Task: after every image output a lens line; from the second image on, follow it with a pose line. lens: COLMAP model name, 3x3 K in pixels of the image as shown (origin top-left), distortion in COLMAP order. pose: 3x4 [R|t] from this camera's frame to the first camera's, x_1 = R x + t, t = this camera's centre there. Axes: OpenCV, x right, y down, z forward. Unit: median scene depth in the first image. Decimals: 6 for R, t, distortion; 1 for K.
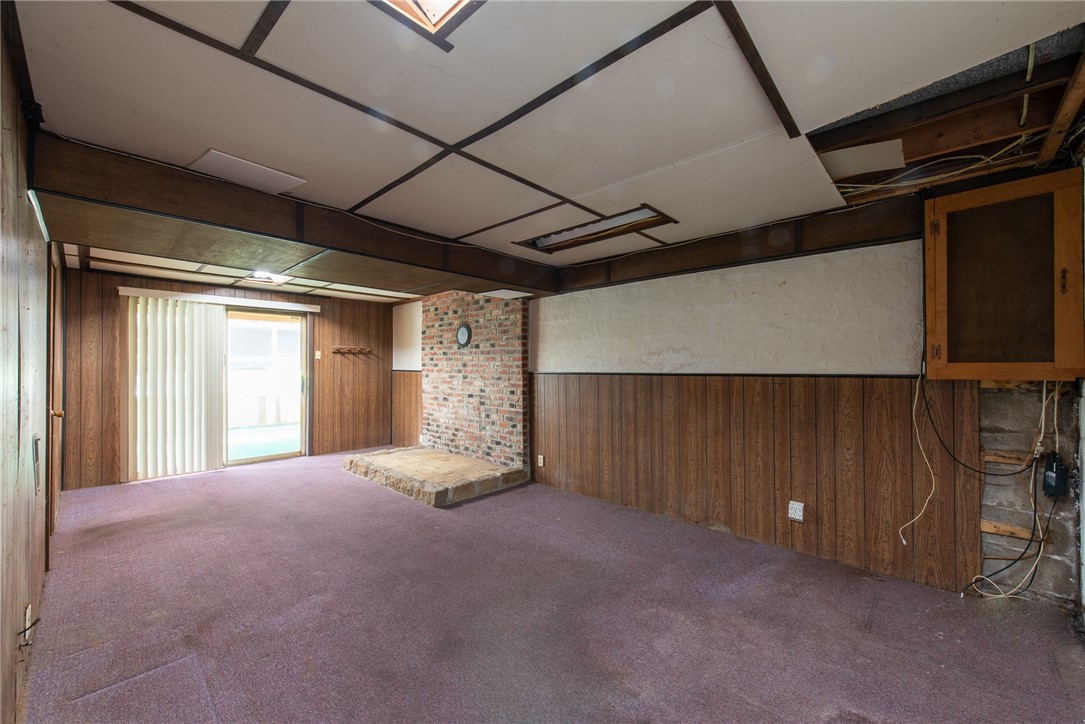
lens RADIAL K [[426.5, 0, 545.8], [0, 426.5, 365.0], [0, 0, 1]] dist [0.011321, -0.002342]
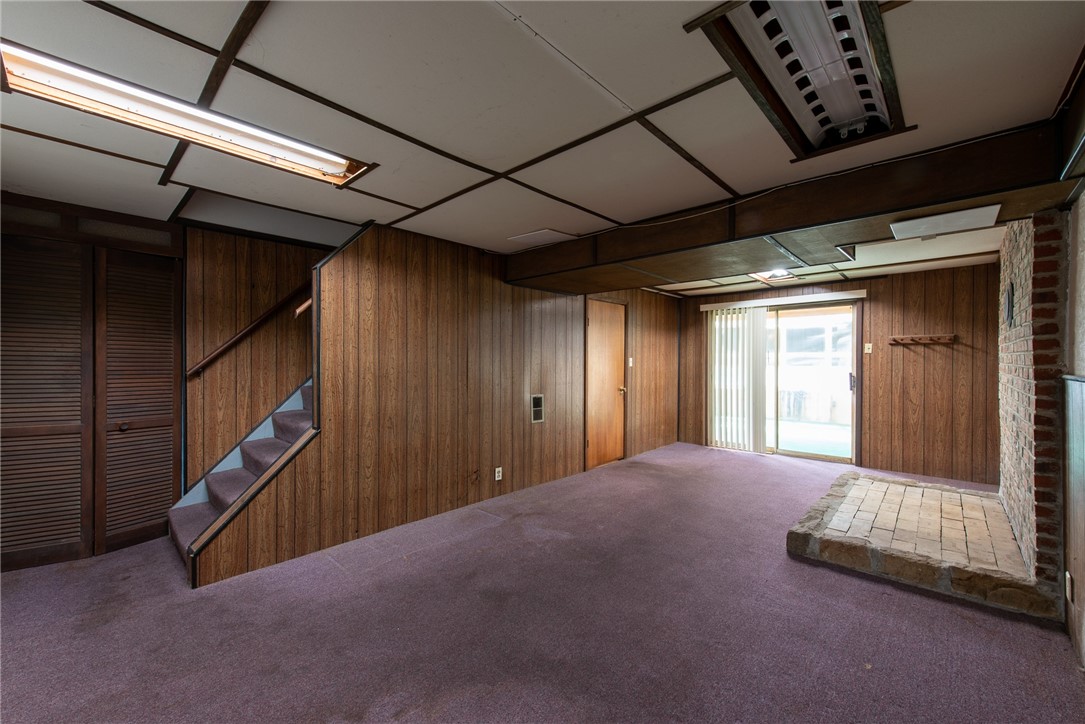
lens RADIAL K [[426.5, 0, 539.4], [0, 426.5, 362.9], [0, 0, 1]] dist [0.011321, -0.002342]
pose [[-0.004100, 0.001378, -0.999991, 0.354475], [0.003110, 0.999994, 0.001365, 0.002476], [0.999987, -0.003104, -0.004105, 0.412383]]
